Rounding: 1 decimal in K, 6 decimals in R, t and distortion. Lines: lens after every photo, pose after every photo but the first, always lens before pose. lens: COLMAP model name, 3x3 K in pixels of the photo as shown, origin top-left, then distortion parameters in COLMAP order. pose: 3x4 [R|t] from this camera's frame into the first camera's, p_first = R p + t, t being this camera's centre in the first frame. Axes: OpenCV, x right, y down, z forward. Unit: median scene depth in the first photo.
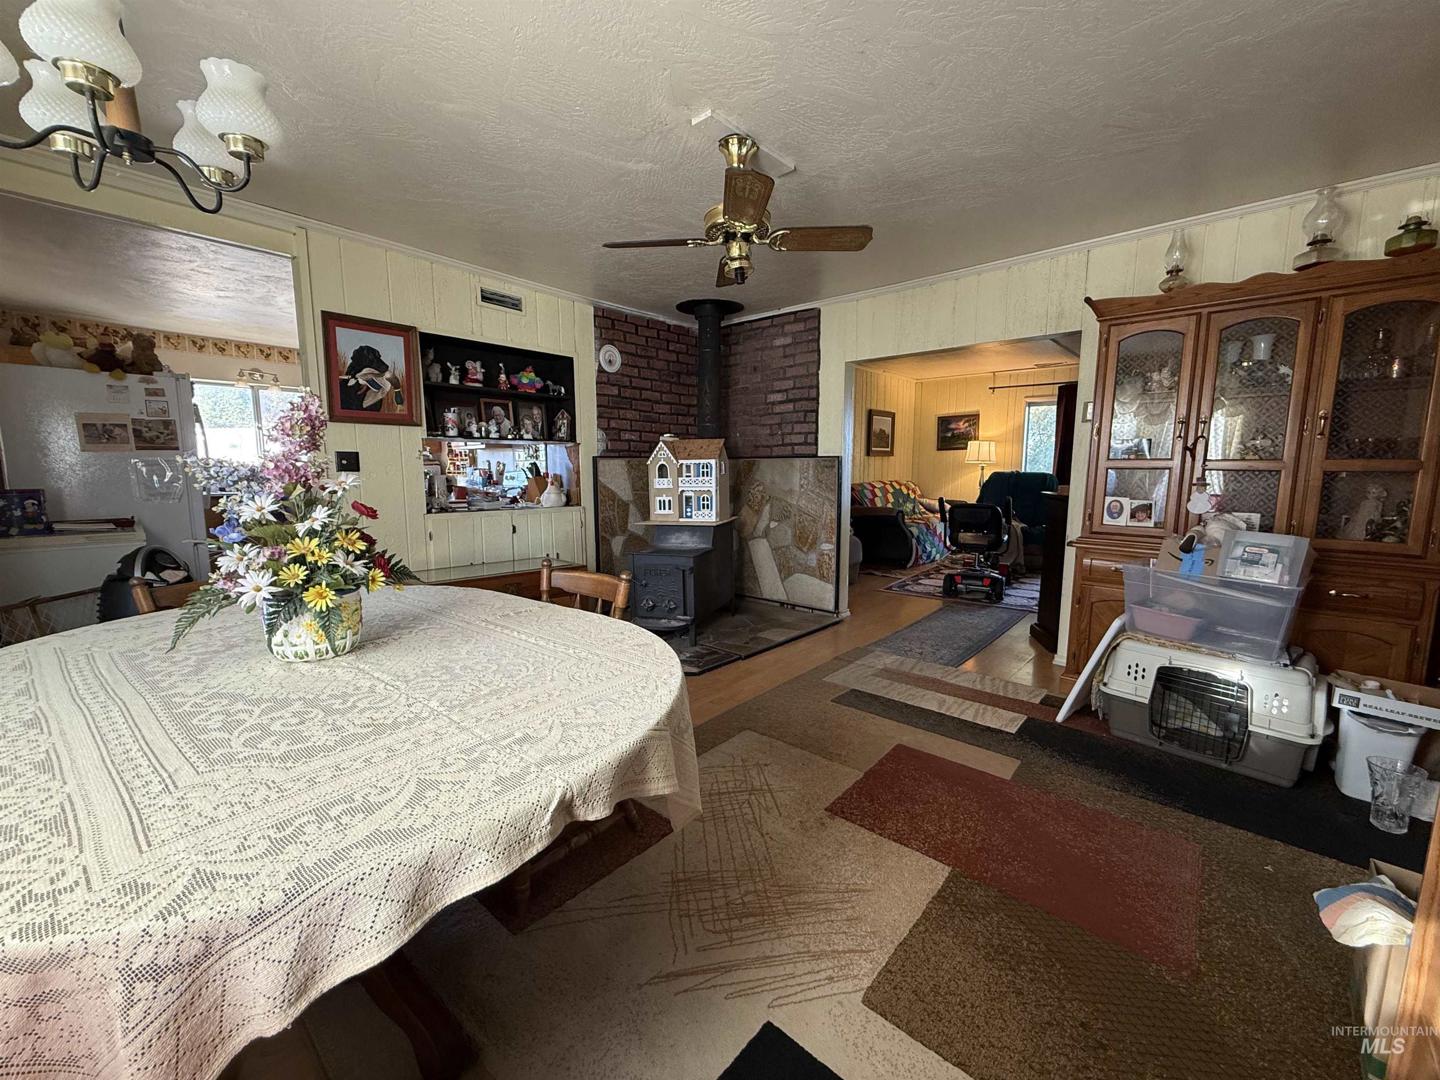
lens RADIAL K [[571.3, 0, 717.0], [0, 571.3, 540.0], [0, 0, 1]] dist [-0.000549, 0.000275]
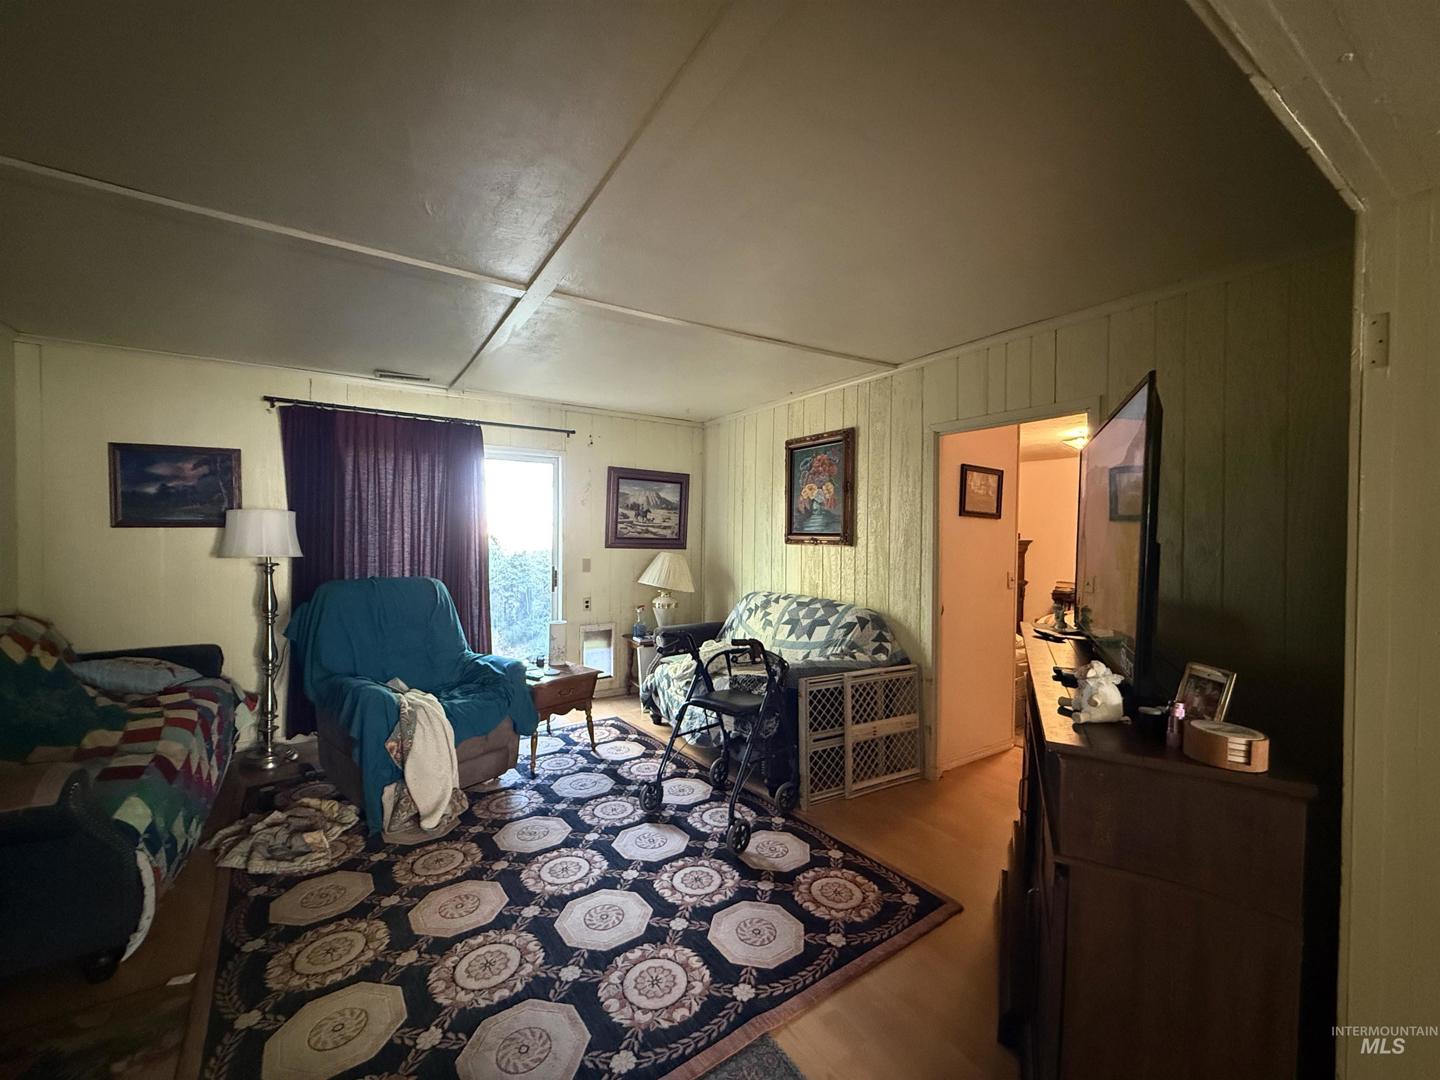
lens RADIAL K [[571.3, 0, 724.5], [0, 571.3, 537.0], [0, 0, 1]] dist [-0.000549, 0.000275]
pose [[0.250024, -0.006334, 0.968219, 0.272160], [0.123566, 0.992011, -0.025419, -0.214155], [-0.960323, 0.125994, 0.248810, 1.216131]]
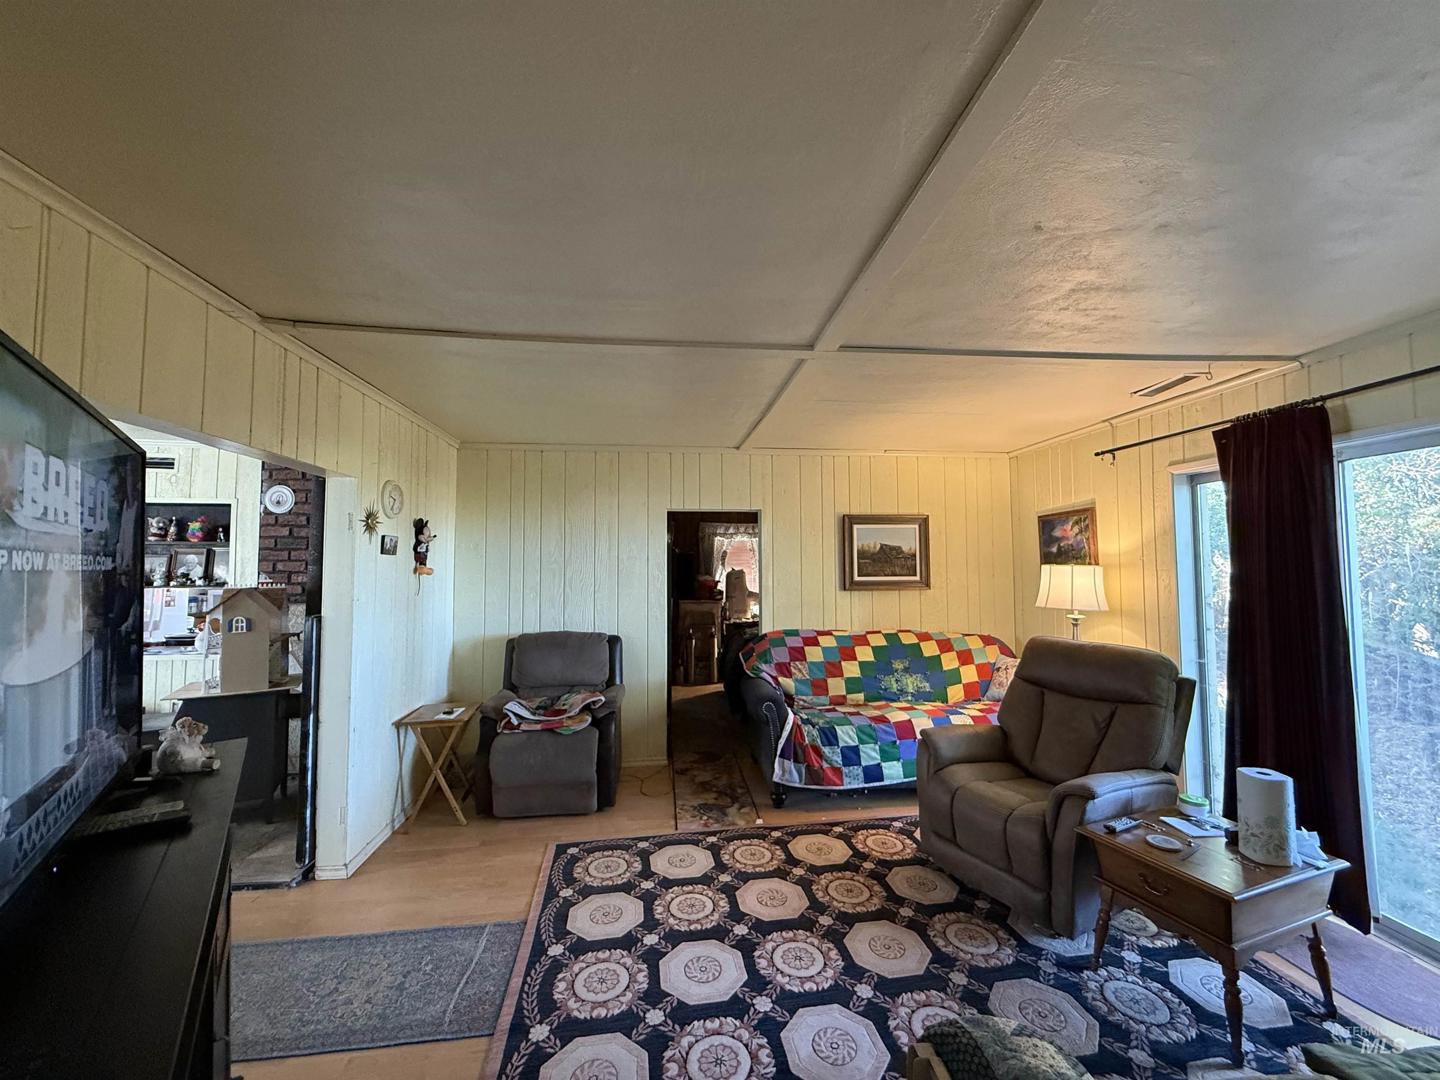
lens RADIAL K [[571.3, 0, 716.4], [0, 571.3, 538.8], [0, 0, 1]] dist [-0.000549, 0.000275]
pose [[0.741699, -0.040311, -0.669520, 1.251043], [-0.085012, 0.984492, -0.153453, -0.214168], [0.665323, 0.170733, 0.726770, 1.019901]]
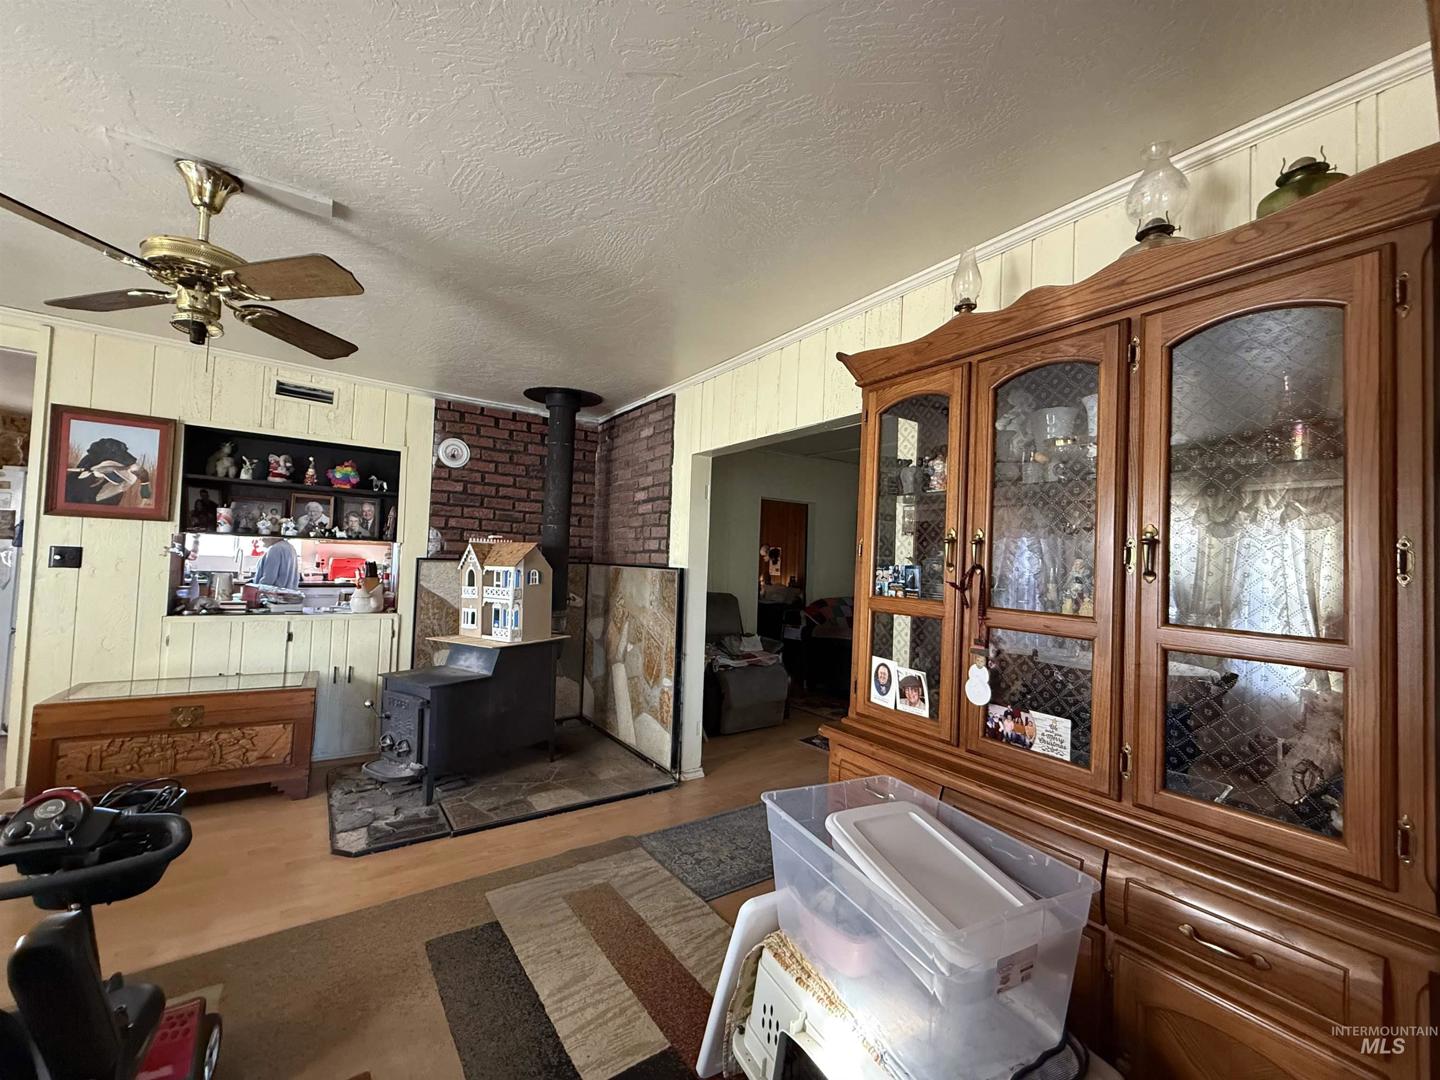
lens RADIAL K [[571.3, 0, 716.0], [0, 571.3, 539.8], [0, 0, 1]] dist [-0.000549, 0.000275]
pose [[0.974134, 0.026423, -0.224423, 0.547594], [-0.064041, 0.984704, -0.162040, -0.074478], [0.216709, 0.172220, 0.960925, 0.297634]]
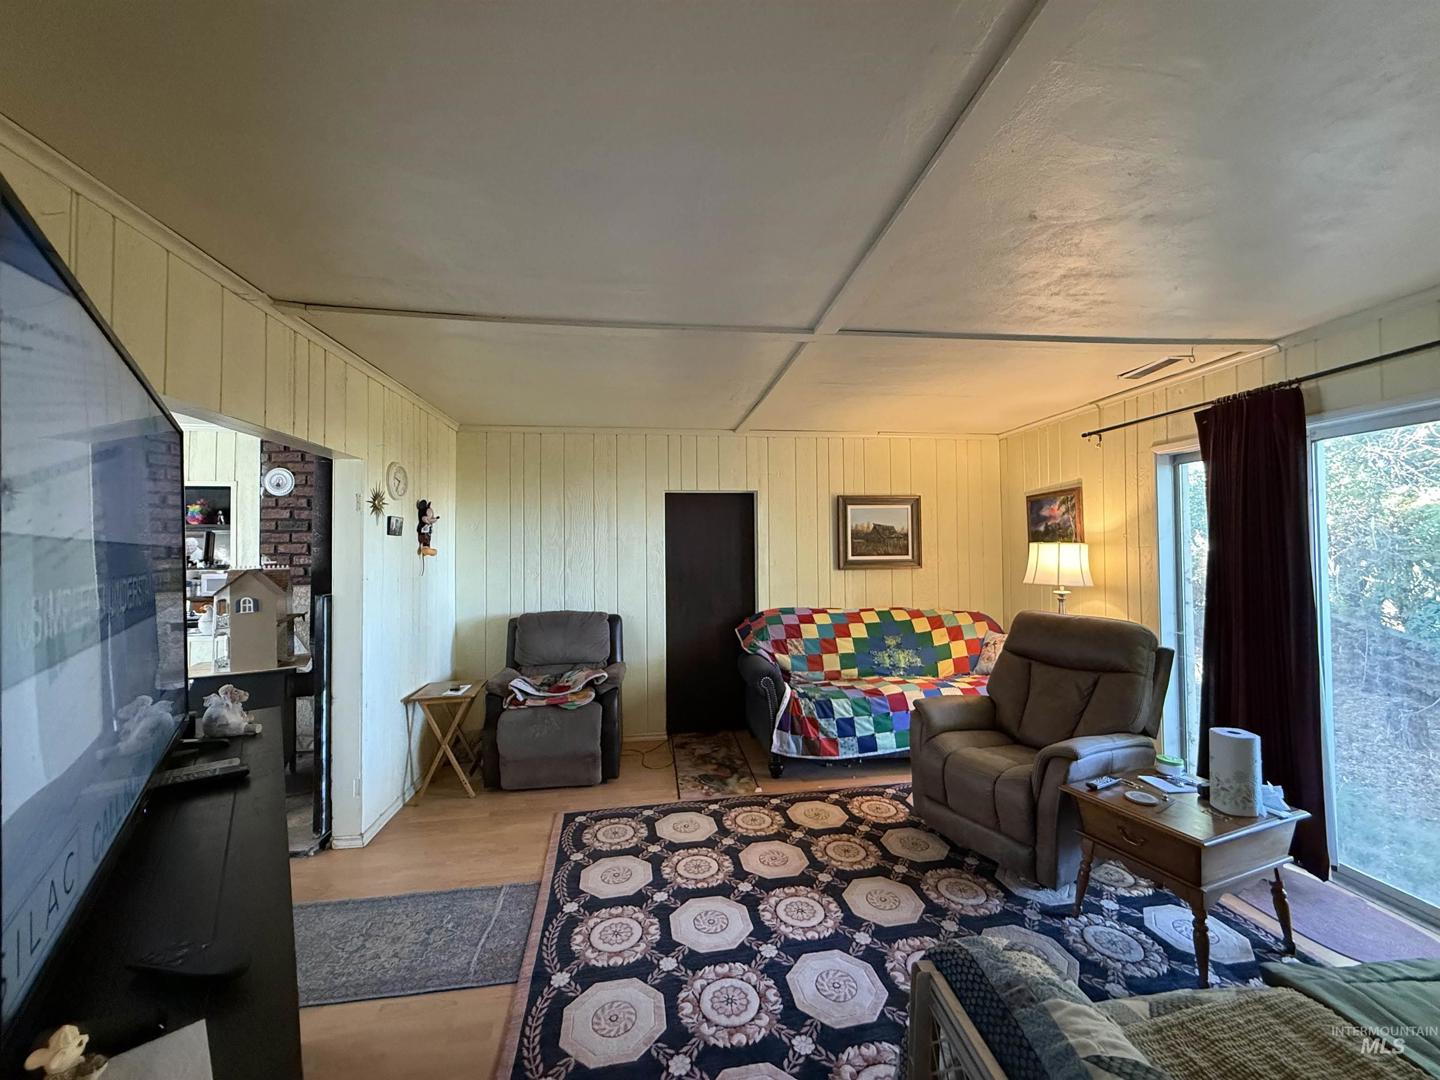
lens RADIAL K [[571.3, 0, 716.0], [0, 571.3, 538.8], [0, 0, 1]] dist [-0.000549, 0.000275]
pose [[0.753477, -0.024884, -0.657004, 1.254139], [-0.078069, 0.988828, -0.126984, -0.201774], [0.652823, 0.146971, 0.743116, 0.990500]]
